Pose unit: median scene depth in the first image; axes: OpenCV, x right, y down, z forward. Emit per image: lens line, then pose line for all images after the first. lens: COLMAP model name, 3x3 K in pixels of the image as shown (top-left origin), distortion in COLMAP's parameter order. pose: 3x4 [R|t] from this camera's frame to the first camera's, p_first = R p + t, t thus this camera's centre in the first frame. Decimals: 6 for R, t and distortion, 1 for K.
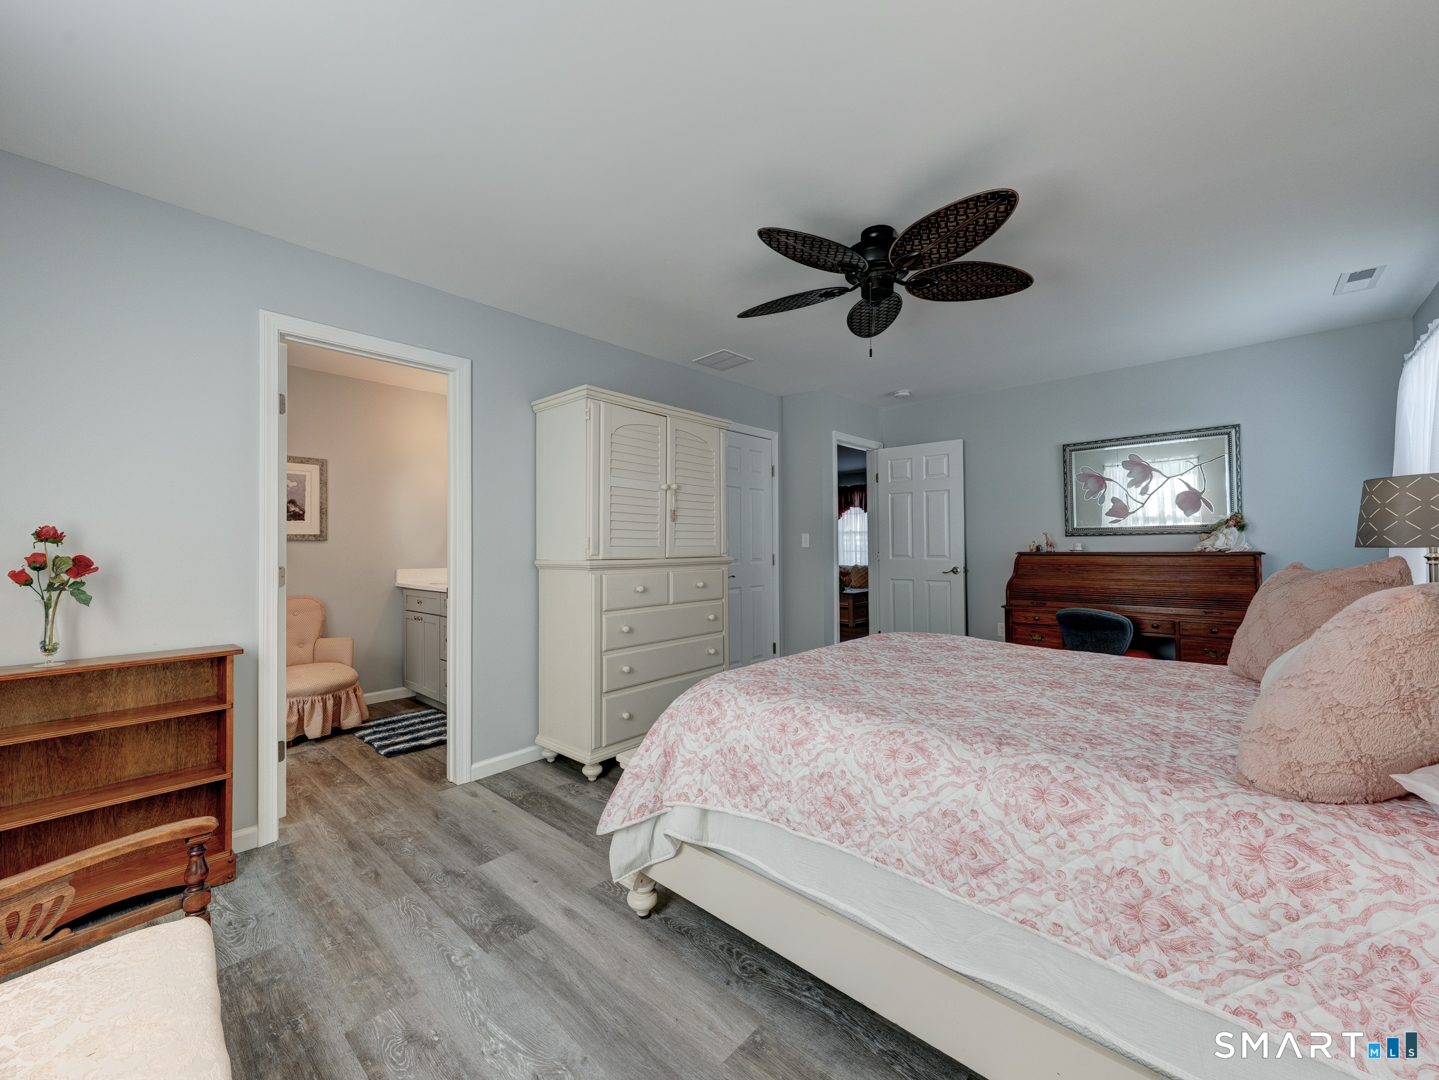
lens RADIAL K [[597.6, 0, 717.0], [0, 597.6, 536.8], [0, 0, 1]] dist [-0.000065, -0.000115]
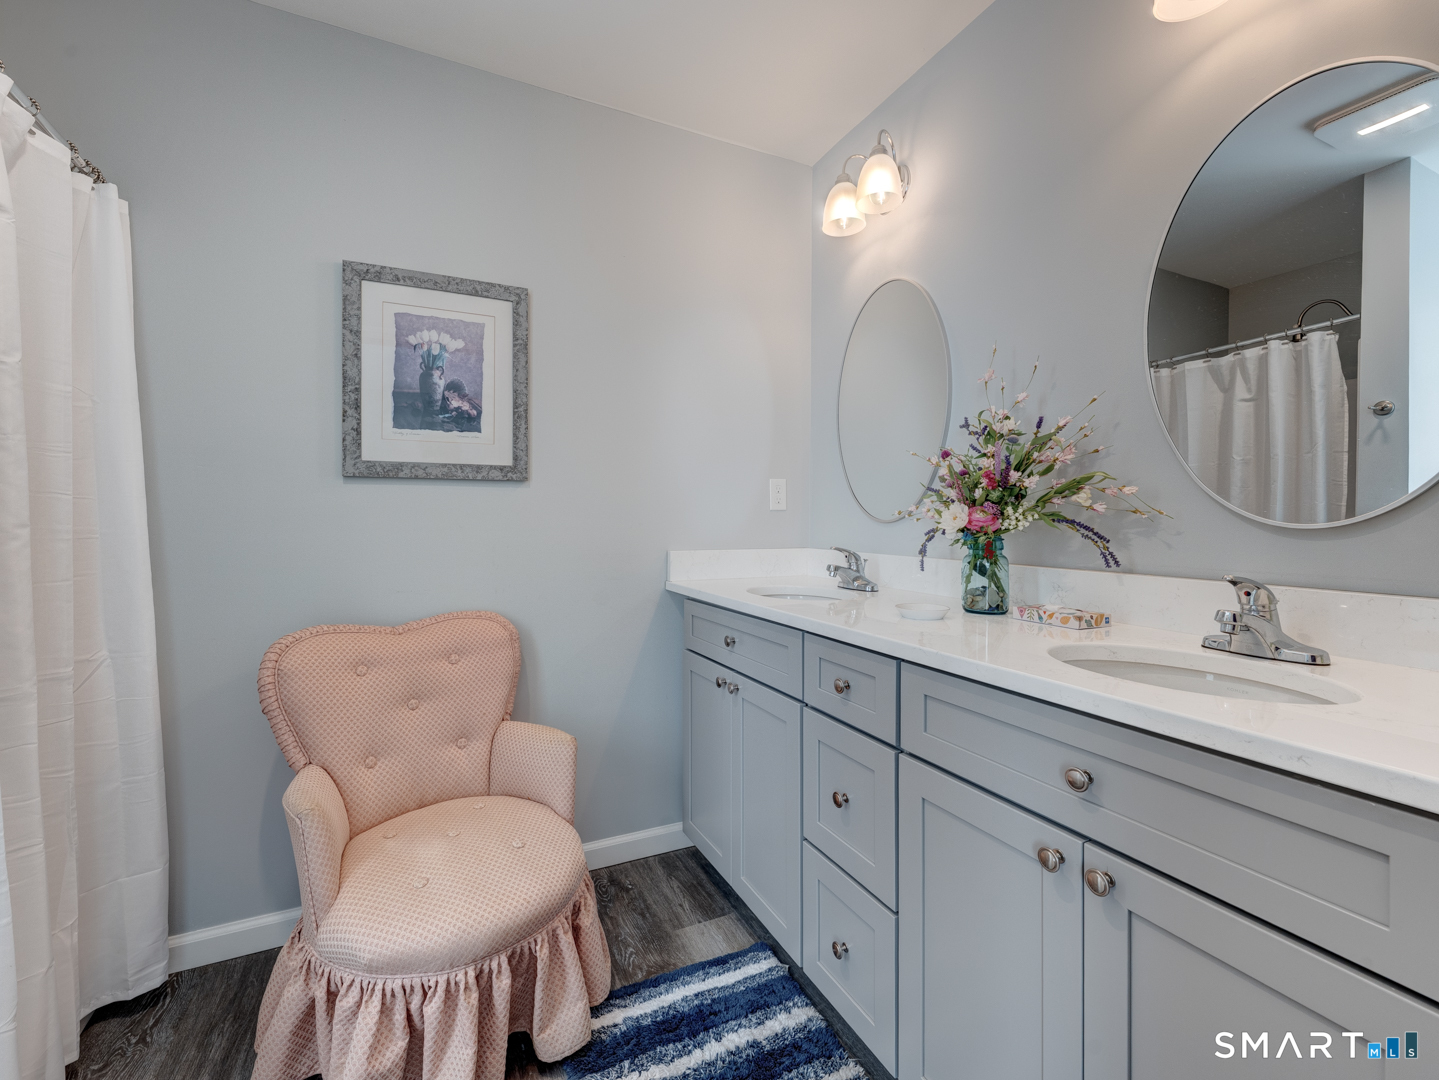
lens RADIAL K [[627.6, 0, 719.5], [0, 627.6, 540.0], [0, 0, 1]] dist [0.020979, -0.006906]
pose [[0.935661, 0.031999, -0.351448, -0.377945], [-0.014290, 0.998499, 0.052867, 0.023331], [0.352612, -0.044444, 0.934714, 0.647533]]
